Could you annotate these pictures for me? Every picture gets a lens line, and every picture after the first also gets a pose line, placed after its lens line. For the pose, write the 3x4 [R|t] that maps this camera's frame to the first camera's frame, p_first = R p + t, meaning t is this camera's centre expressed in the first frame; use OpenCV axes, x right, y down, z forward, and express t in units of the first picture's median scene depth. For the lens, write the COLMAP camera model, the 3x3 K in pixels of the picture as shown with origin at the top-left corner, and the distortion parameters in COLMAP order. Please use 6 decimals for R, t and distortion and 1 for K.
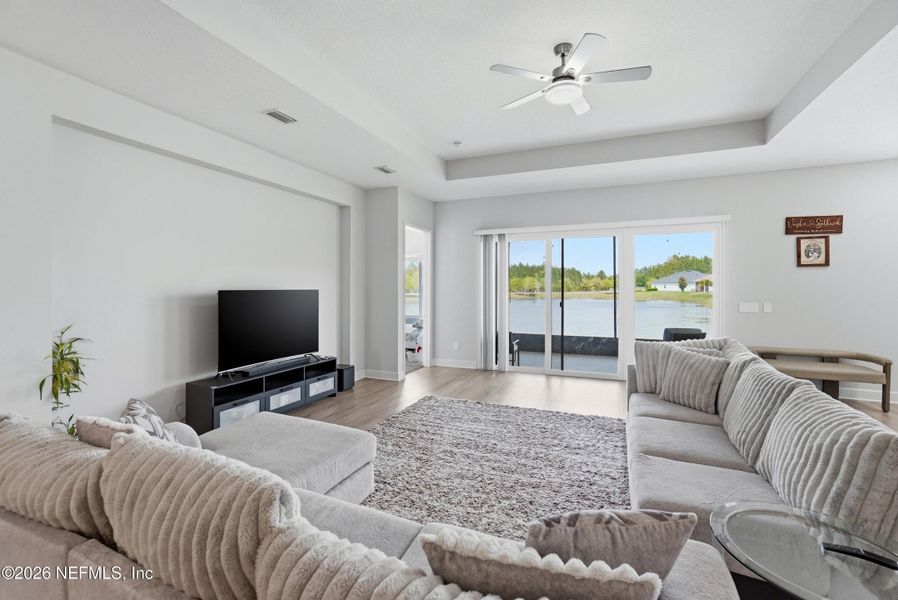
lens RADIAL K [[394.7, 0, 443.5], [0, 394.7, 300.7], [0, 0, 1]] dist [-0.049196, 0.026451]
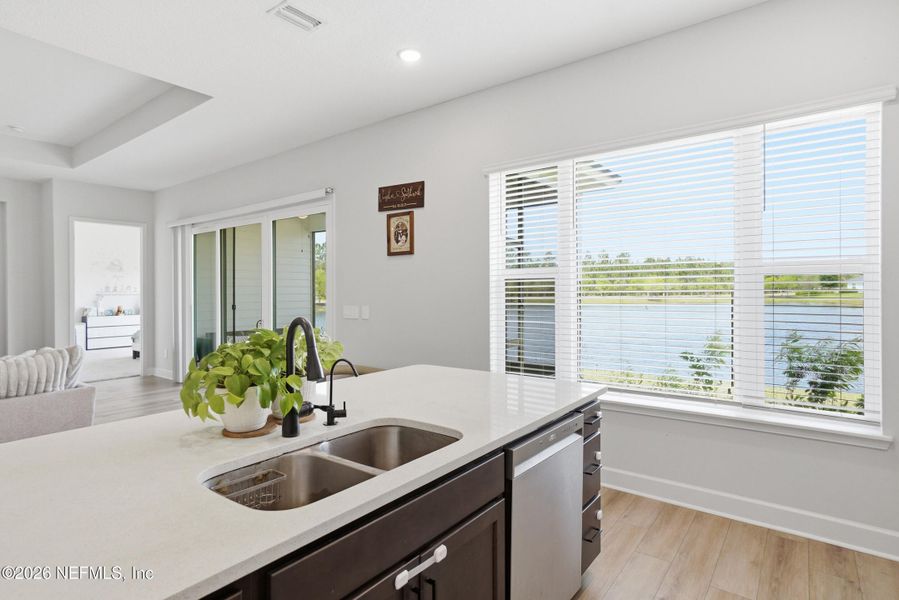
lens RADIAL K [[471.7, 0, 448.1], [0, 471.7, 292.6], [0, 0, 1]] dist [0.012436, 0.001785]
pose [[0.970001, -0.003055, -0.243080, 1.252589], [-0.003829, 0.999605, -0.027843, 0.005635], [0.243069, 0.027938, 0.969606, 0.175155]]
